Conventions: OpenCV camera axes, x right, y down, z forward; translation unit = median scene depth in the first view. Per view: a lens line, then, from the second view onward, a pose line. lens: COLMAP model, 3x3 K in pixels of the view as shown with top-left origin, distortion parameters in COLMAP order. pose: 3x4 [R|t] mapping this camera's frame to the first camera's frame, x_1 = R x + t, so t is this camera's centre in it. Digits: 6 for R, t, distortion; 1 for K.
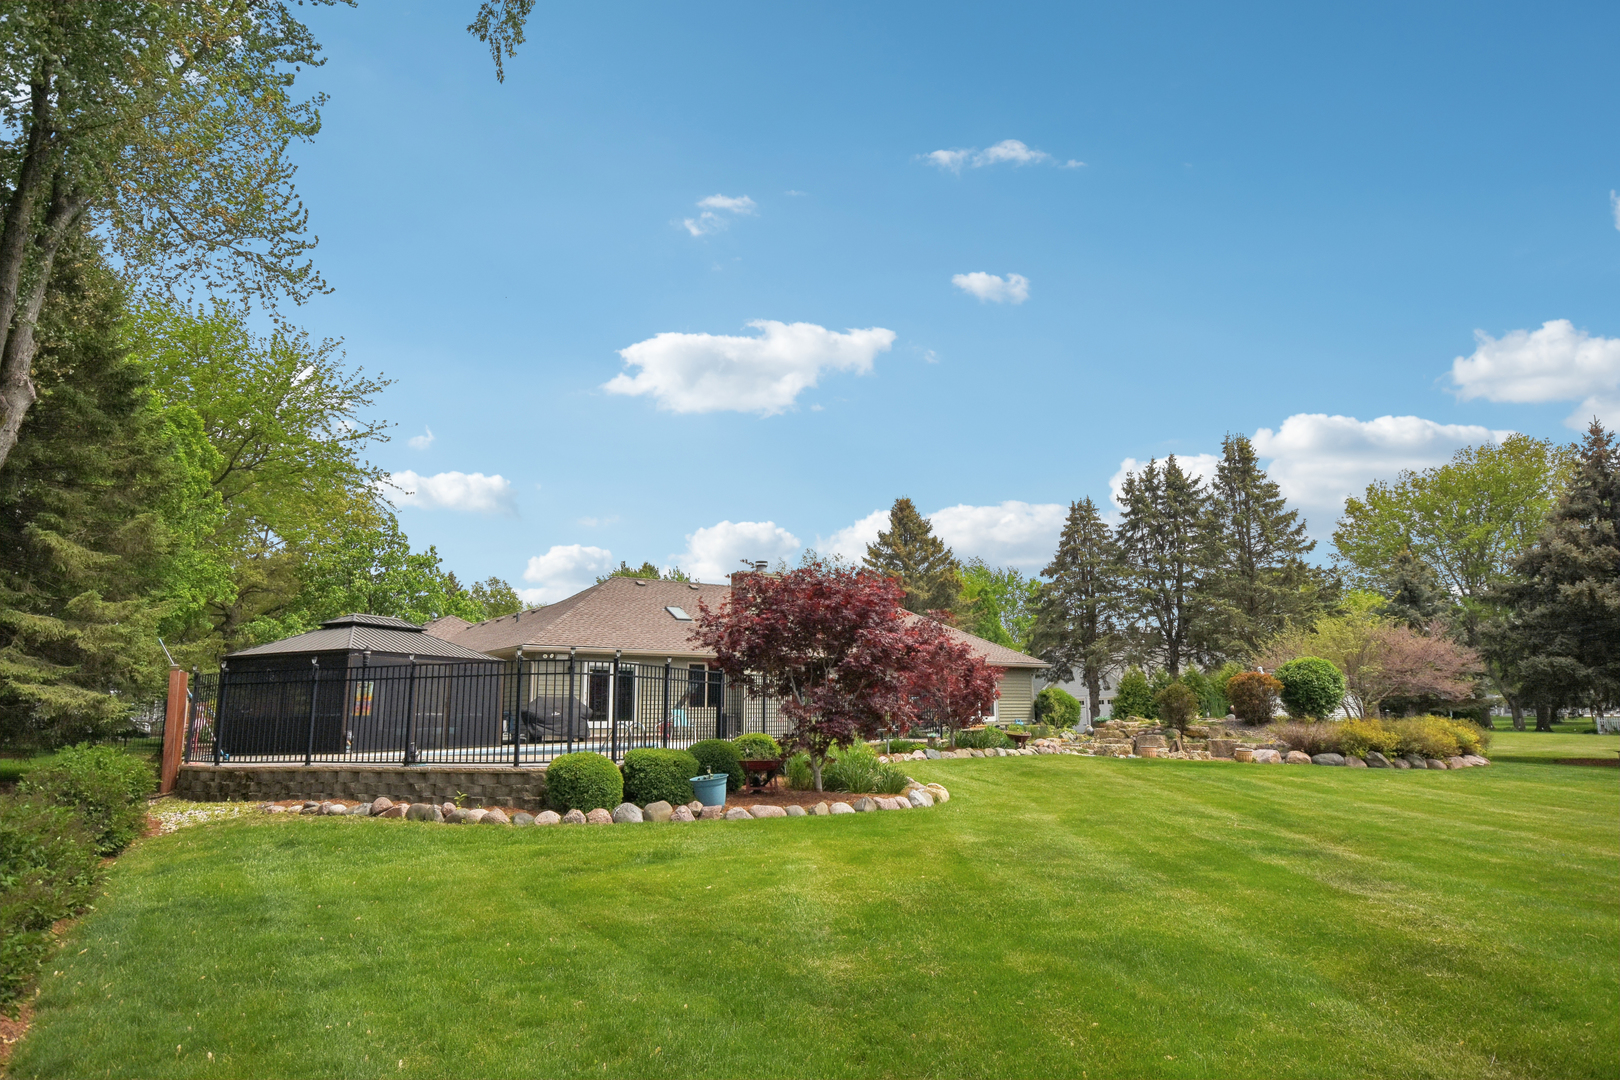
lens RADIAL K [[978.1, 0, 815.4], [0, 978.1, 562.3], [0, 0, 1]] dist [0.007589, 0.000217]
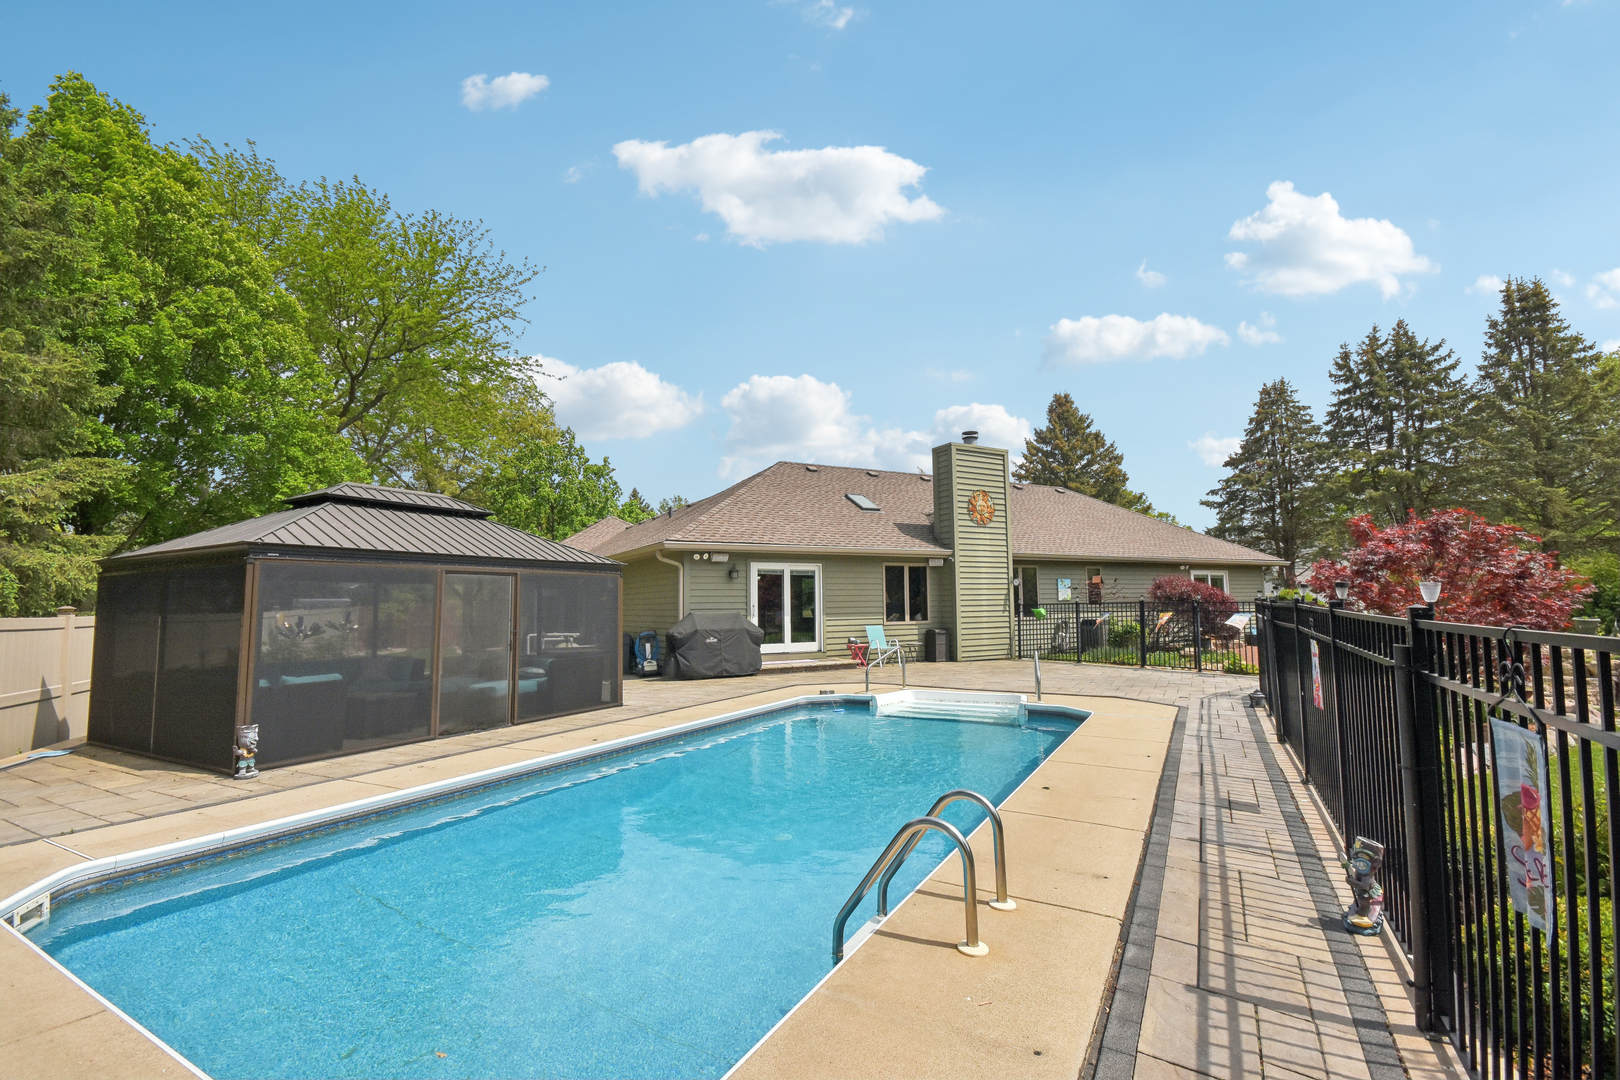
lens RADIAL K [[729.1, 0, 817.0], [0, 729.1, 543.9], [0, 0, 1]] dist [-0.002032, -0.000174]
pose [[0.990979, -0.011622, -0.133511, -0.106874], [0.022105, 0.996763, 0.077299, 0.043010], [0.132181, -0.079553, 0.988028, 0.441479]]
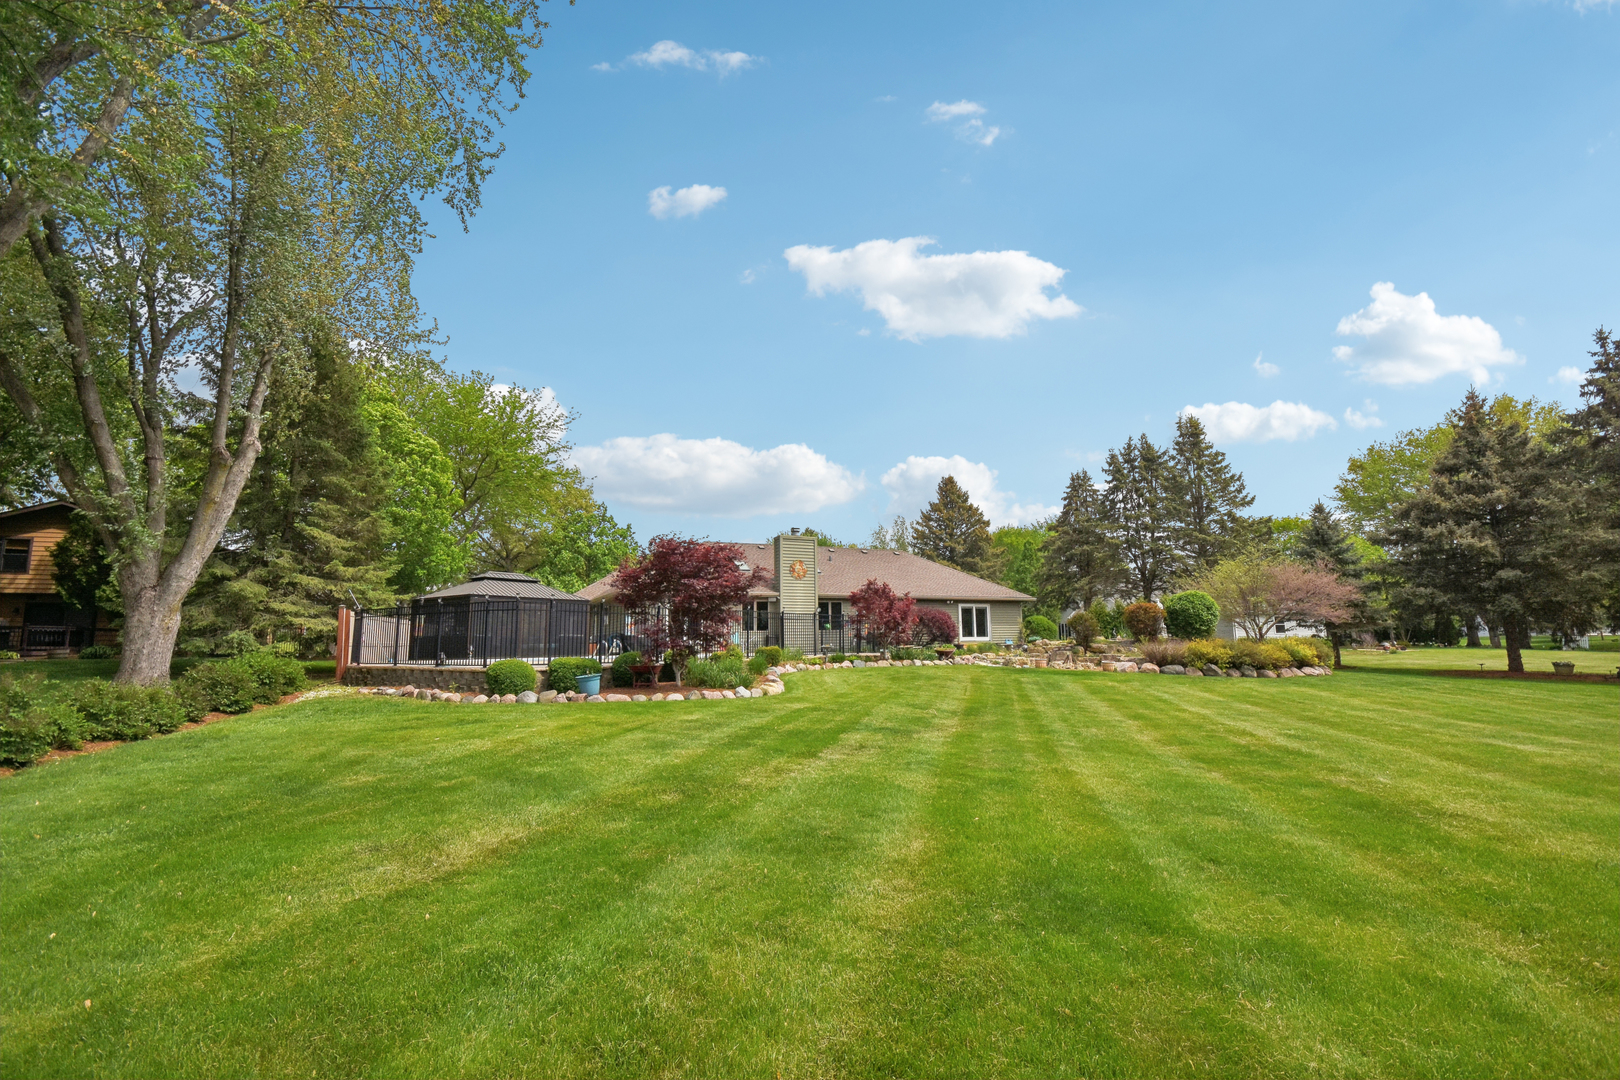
lens RADIAL K [[714.9, 0, 807.9], [0, 714.9, 537.4], [0, 0, 1]] dist [0.001228, -0.014352]
pose [[0.977950, -0.028869, -0.206833, 0.193032], [0.032535, 0.999368, 0.014344, -0.002555], [0.206288, -0.020757, 0.978271, -0.016524]]
